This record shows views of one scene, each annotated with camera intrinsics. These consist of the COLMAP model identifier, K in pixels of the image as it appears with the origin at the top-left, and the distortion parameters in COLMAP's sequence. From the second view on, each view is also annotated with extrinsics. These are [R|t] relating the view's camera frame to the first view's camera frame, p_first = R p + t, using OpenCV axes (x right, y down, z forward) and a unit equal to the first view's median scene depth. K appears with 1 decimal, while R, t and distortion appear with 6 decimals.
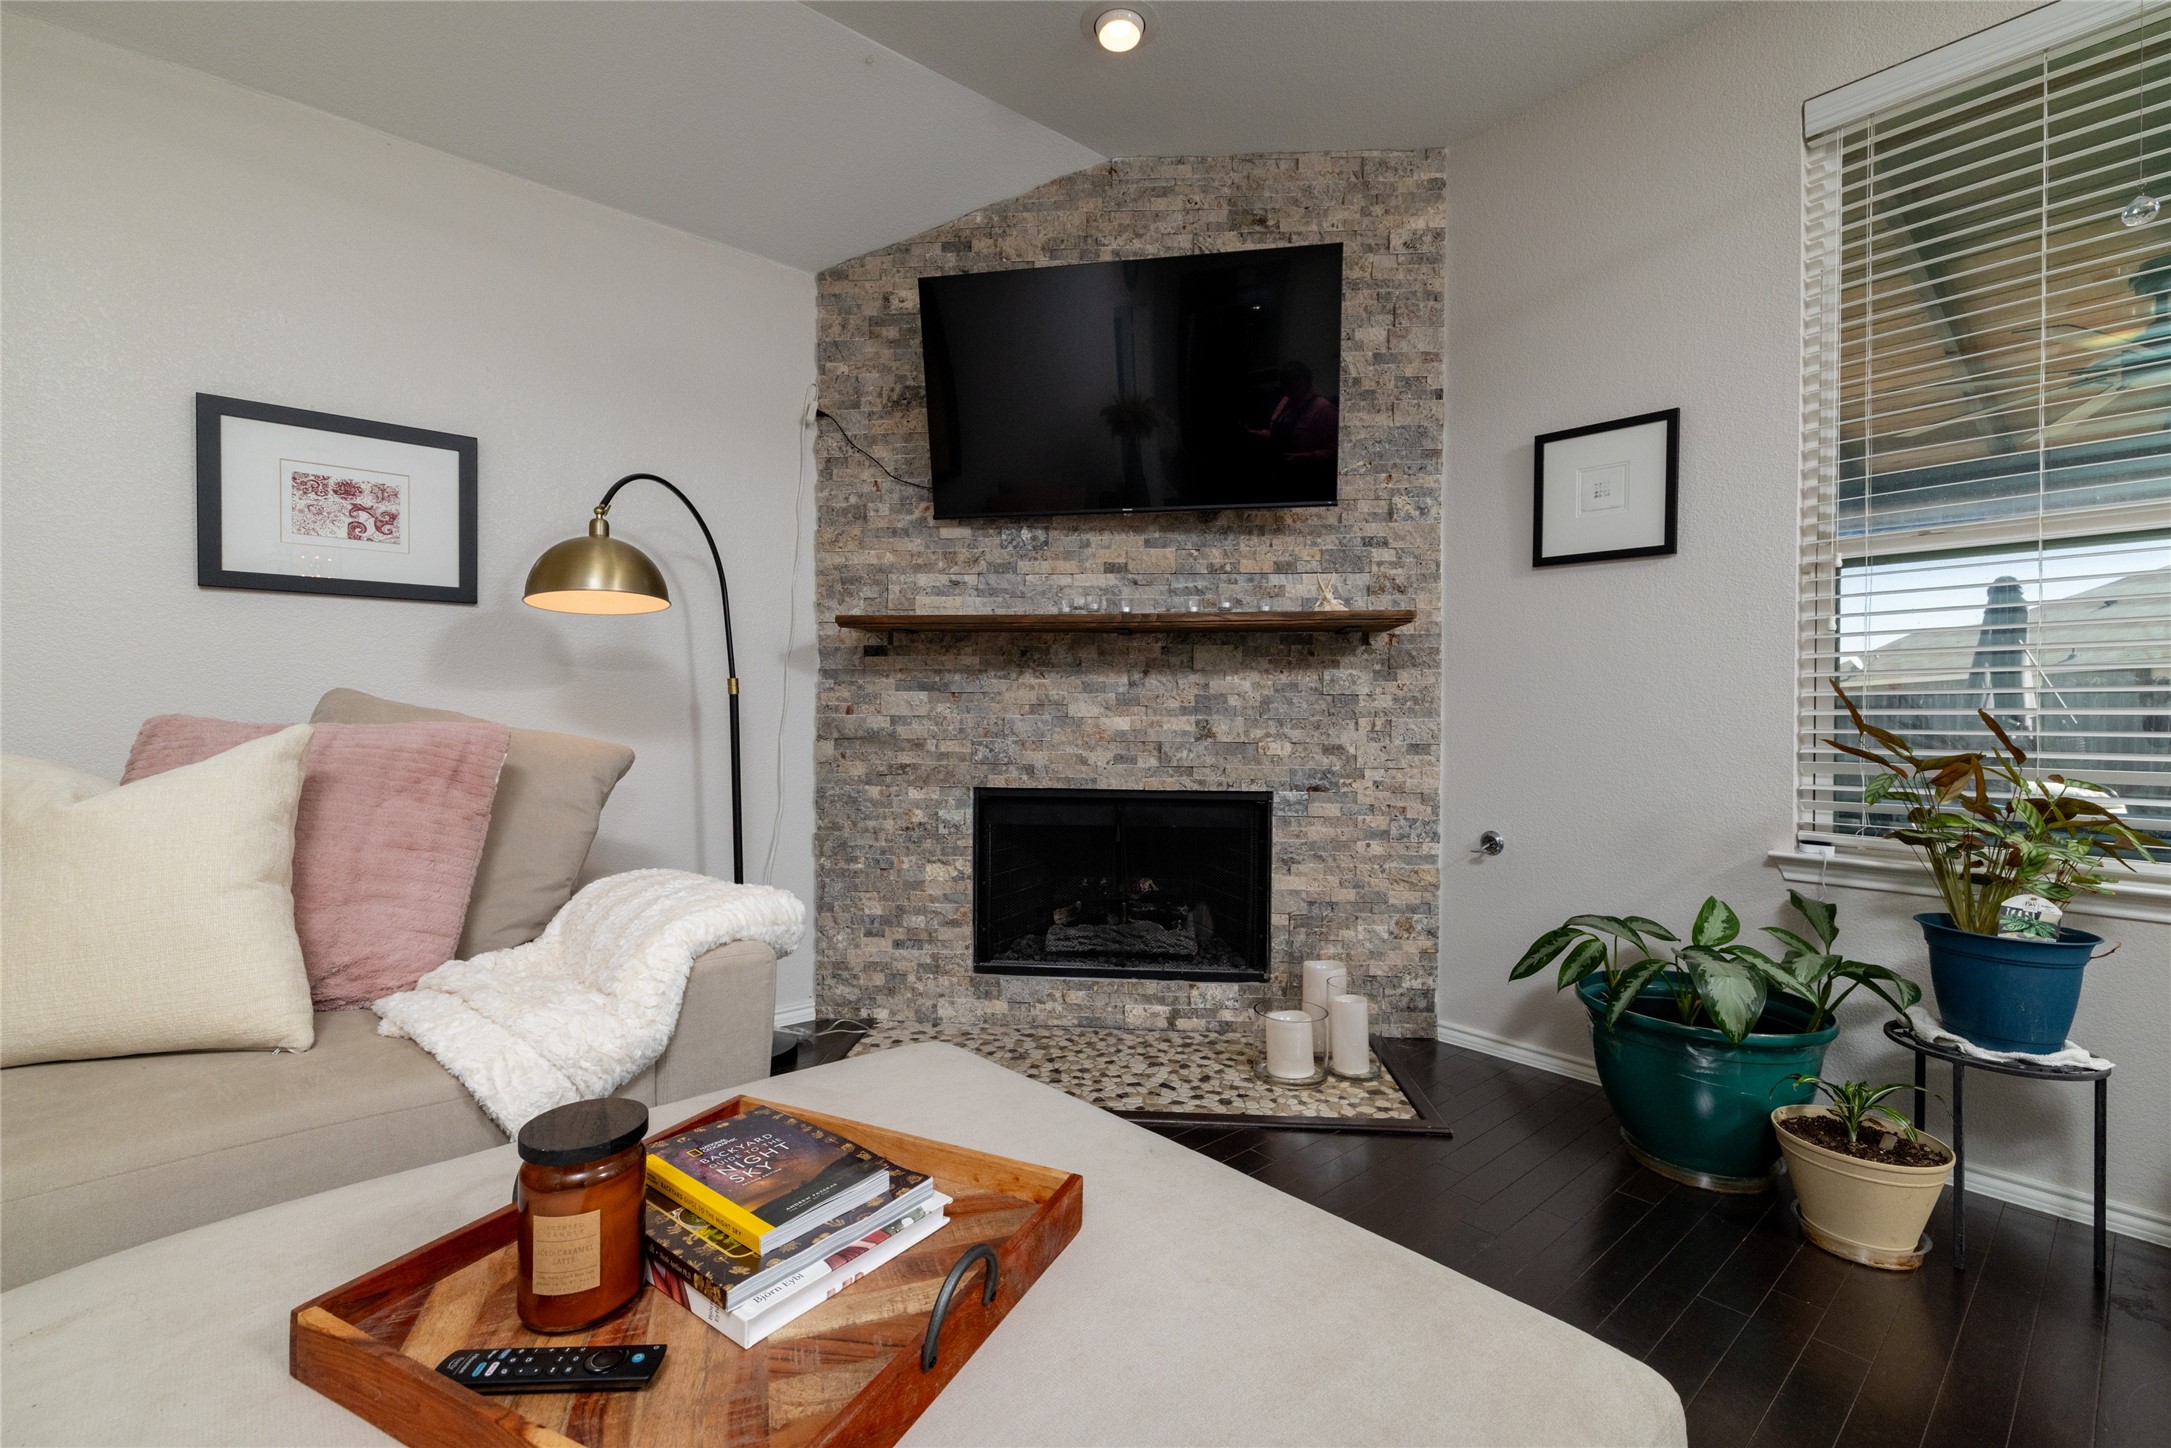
lens RADIAL K [[935.2, 0, 1079.7], [0, 935.2, 715.6], [0, 0, 1]] dist [-0.007090, 0.003322]
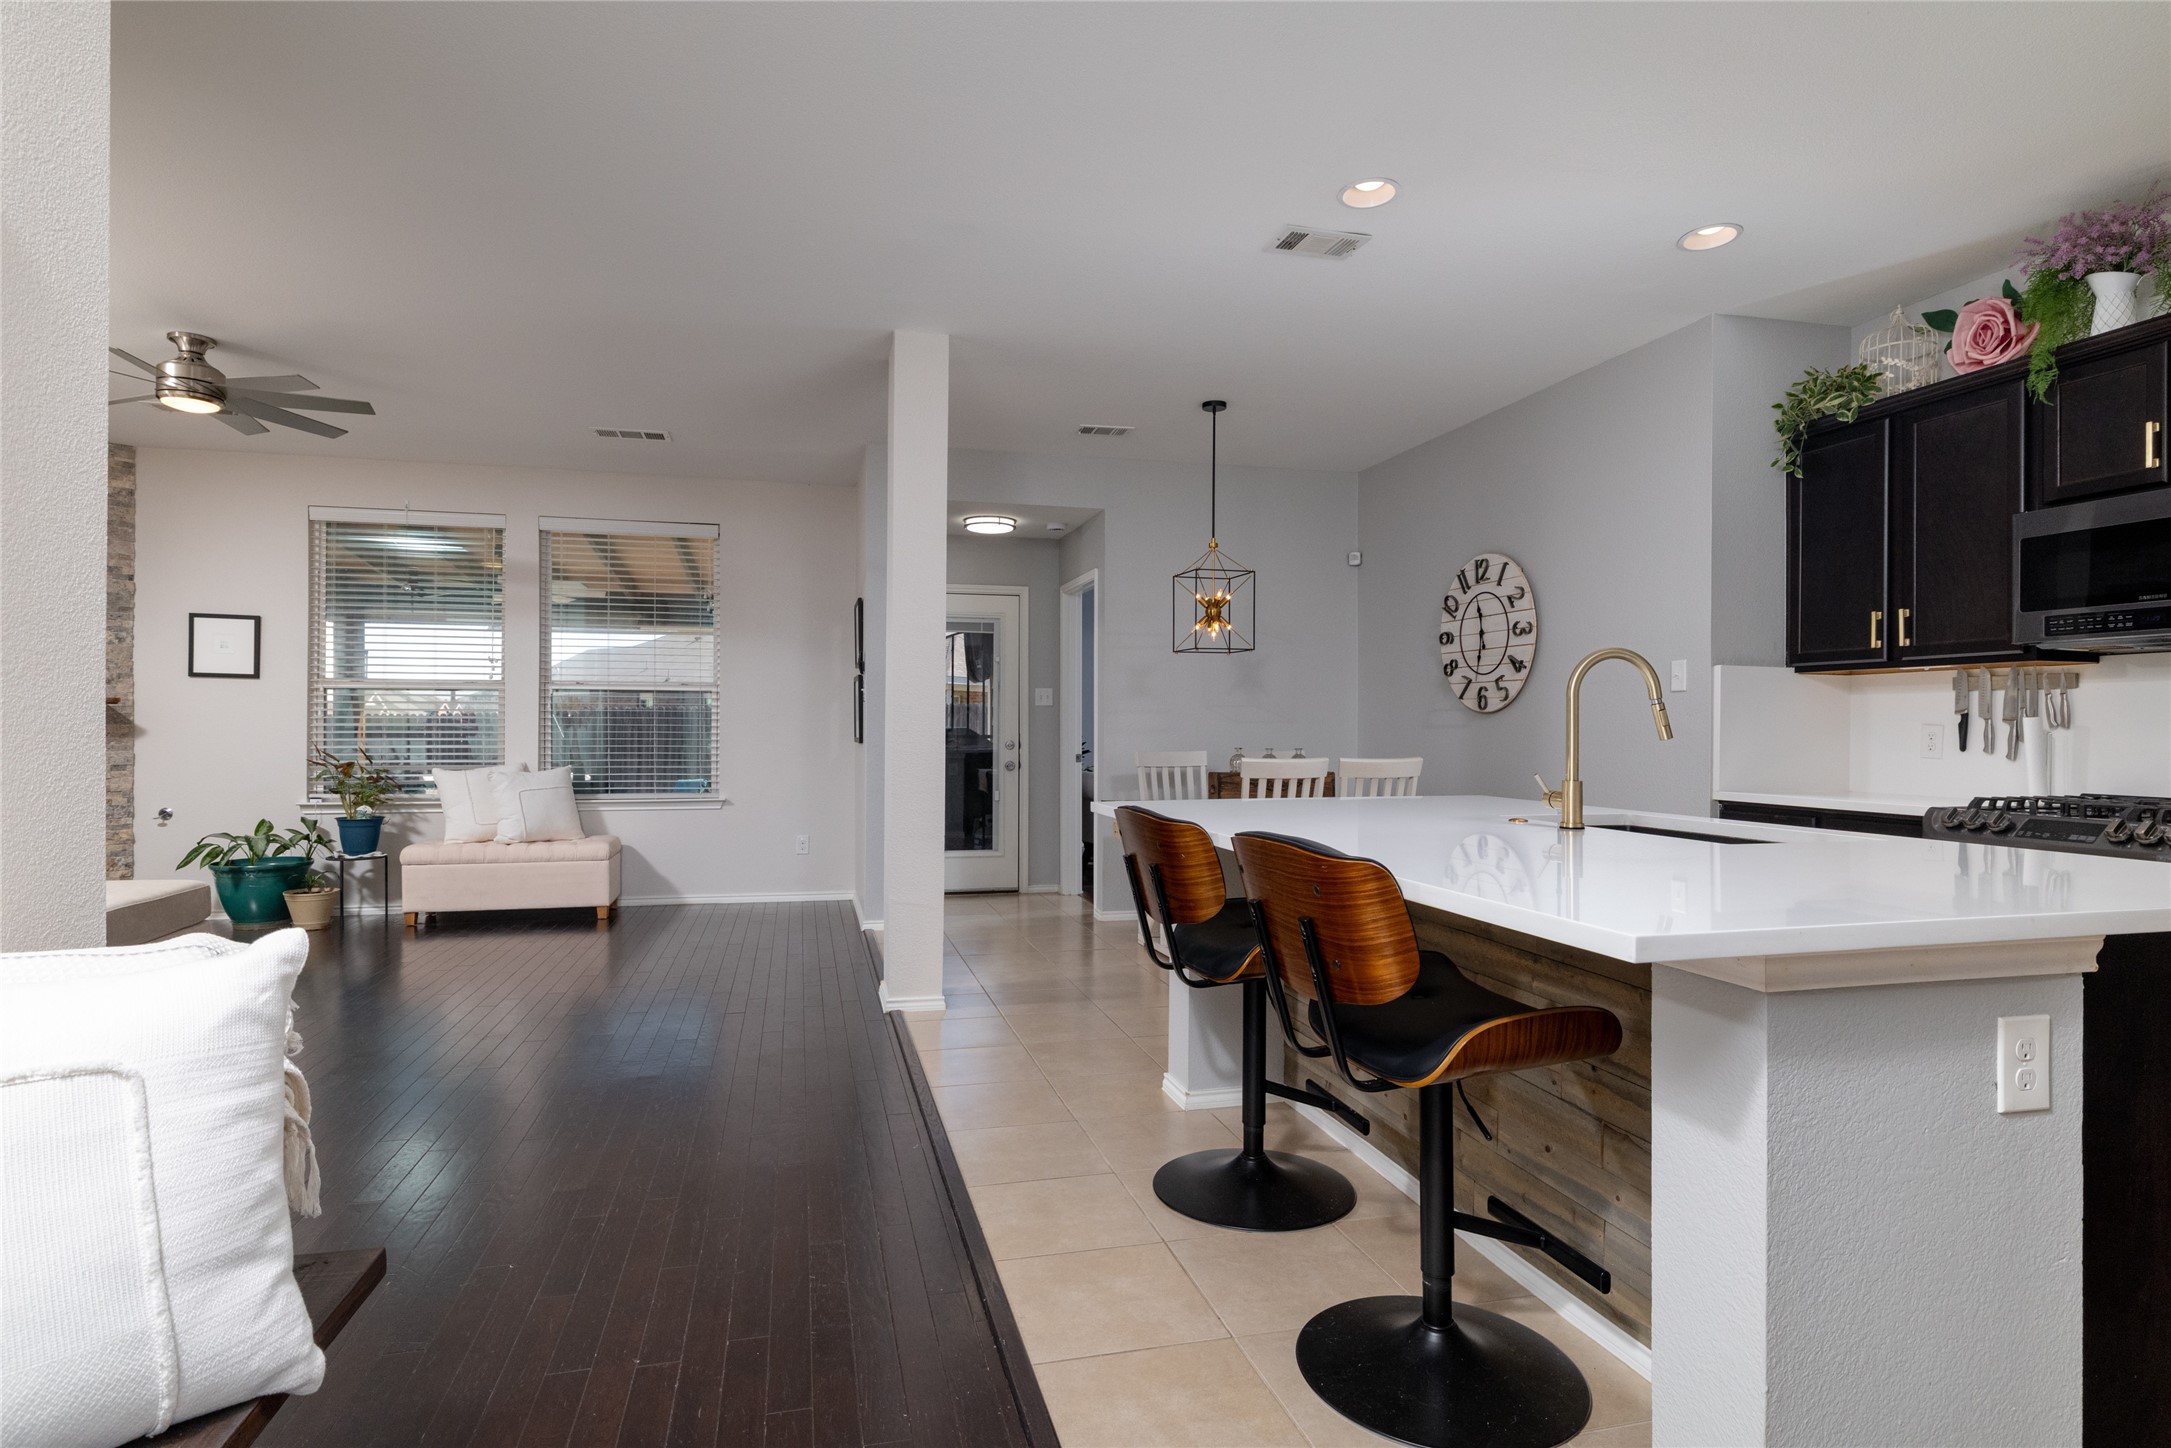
lens RADIAL K [[1117.3, 0, 1081.3], [0, 1117.3, 725.9], [0, 0, 1]] dist [-0.000031, -0.000728]
pose [[0.445541, -0.006909, 0.895235, -0.770842], [-0.001392, 0.999964, 0.008410, -0.068174], [-0.895260, -0.004993, 0.445515, -1.701572]]
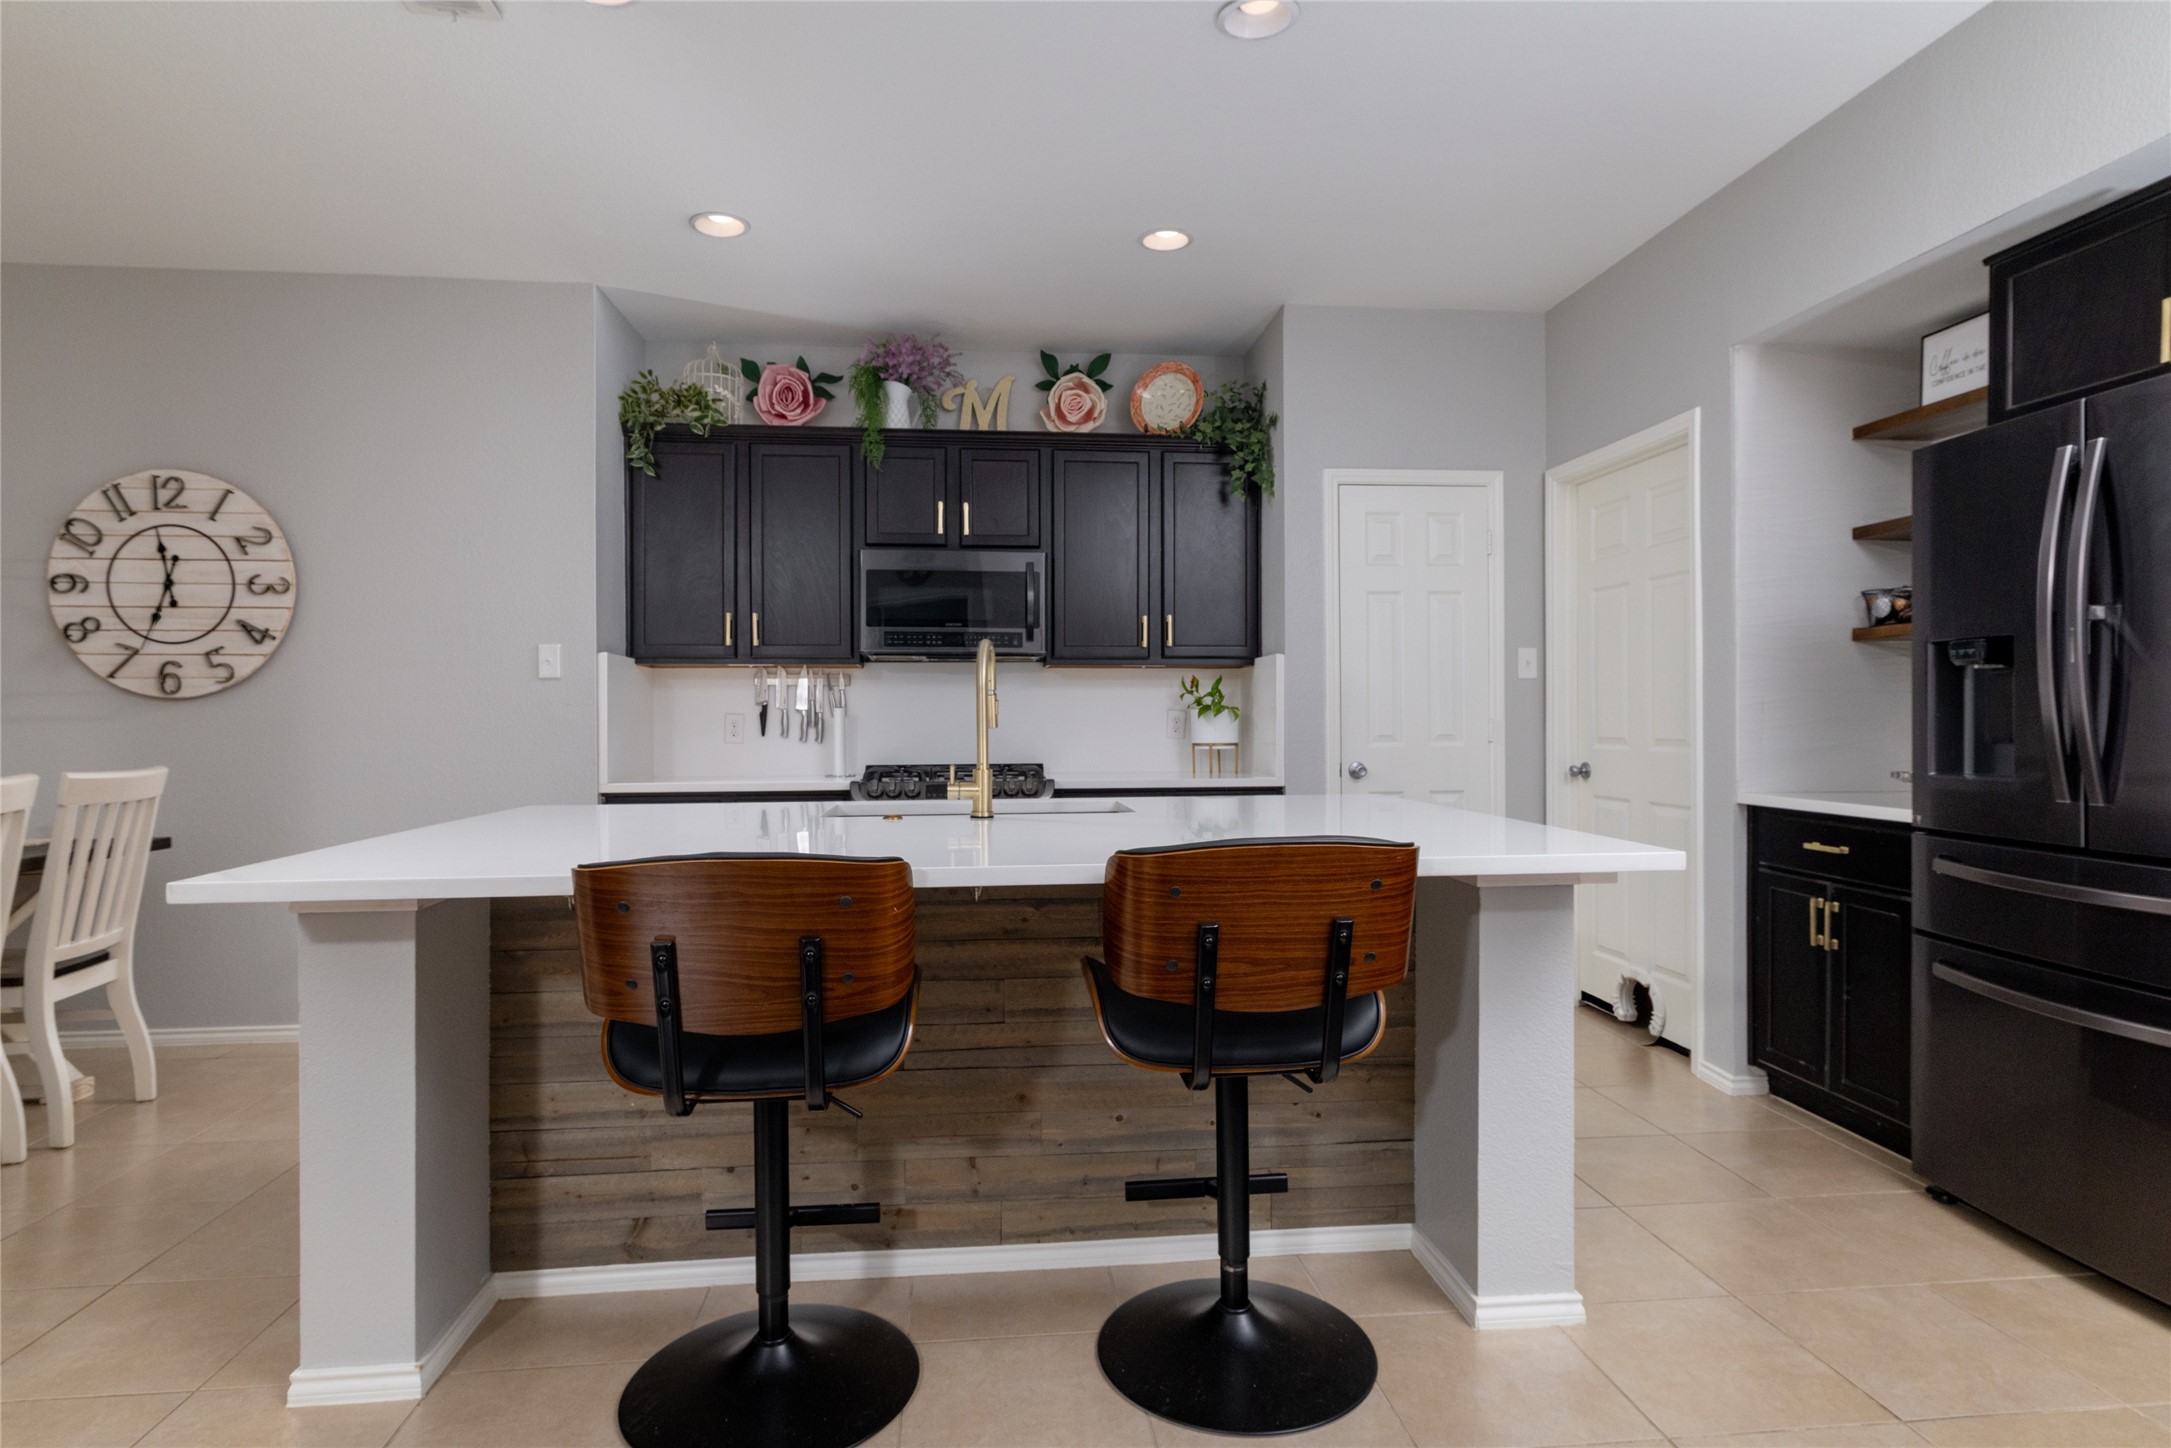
lens RADIAL K [[1117.3, 0, 1077.3], [0, 1117.3, 722.8], [0, 0, 1]] dist [-0.000031, -0.000728]
pose [[-0.819539, -0.008031, 0.572967, -0.379071], [-0.003712, 0.999955, 0.008707, -0.062729], [-0.573011, 0.005009, -0.819532, -0.978003]]
